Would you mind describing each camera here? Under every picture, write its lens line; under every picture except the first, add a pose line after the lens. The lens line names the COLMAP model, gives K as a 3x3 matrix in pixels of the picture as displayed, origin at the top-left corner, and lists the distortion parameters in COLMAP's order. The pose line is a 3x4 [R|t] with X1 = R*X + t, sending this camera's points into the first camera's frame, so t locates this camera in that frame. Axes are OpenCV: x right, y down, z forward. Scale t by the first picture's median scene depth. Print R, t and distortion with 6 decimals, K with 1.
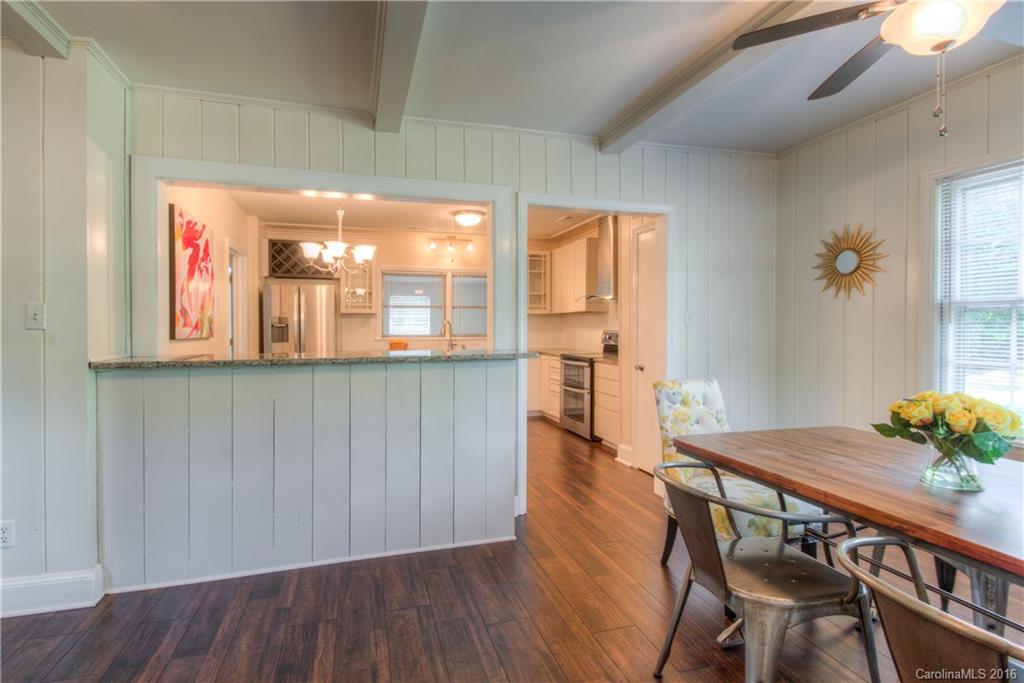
lens RADIAL K [[480.0, 0, 502.8], [0, 480.0, 336.9], [0, 0, 1]] dist [0.019681, -0.009284]
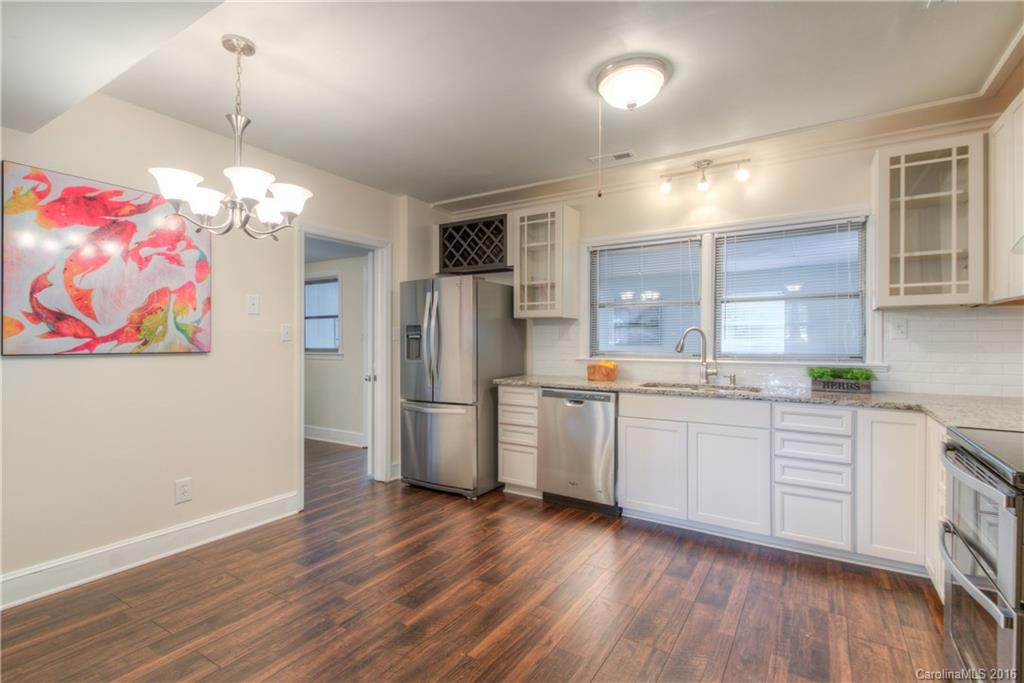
lens RADIAL K [[480.0, 0, 497.3], [0, 480.0, 341.7], [0, 0, 1]] dist [0.019681, -0.009284]
pose [[0.645194, 0.008141, -0.763975, 0.314684], [-0.019283, 0.999798, -0.005631, -0.023456], [0.763775, 0.018365, 0.645221, 1.092740]]
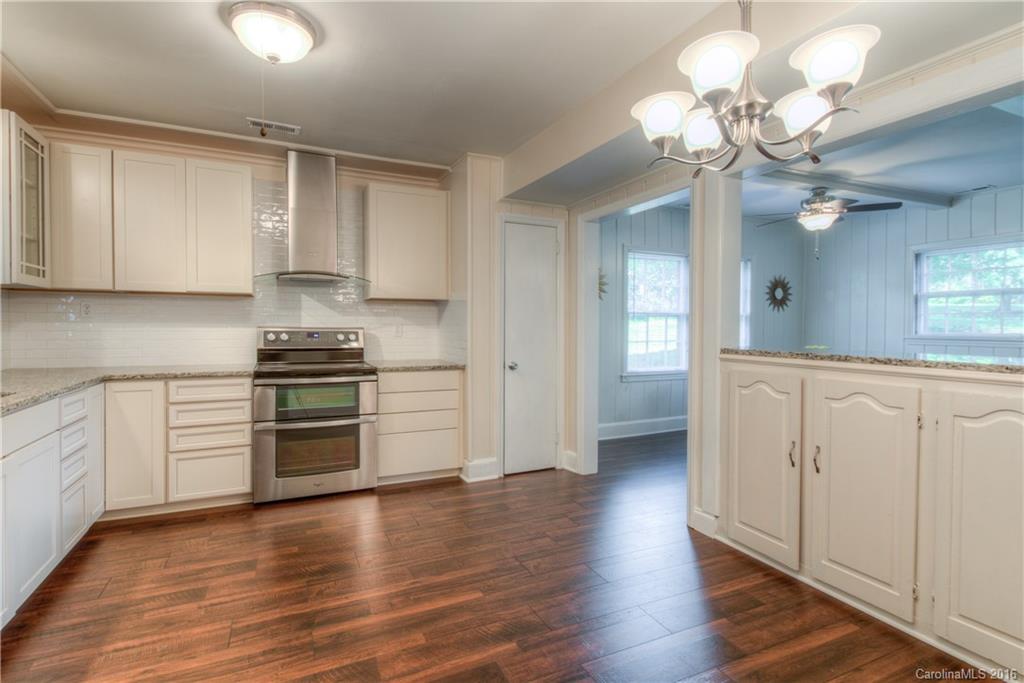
lens RADIAL K [[480.0, 0, 481.4], [0, 480.0, 334.3], [0, 0, 1]] dist [0.019681, -0.009284]
pose [[-0.103521, -0.012790, 0.994545, -0.844878], [0.016809, 0.999752, 0.014606, -0.017094], [-0.994485, 0.018230, -0.103280, 1.528300]]
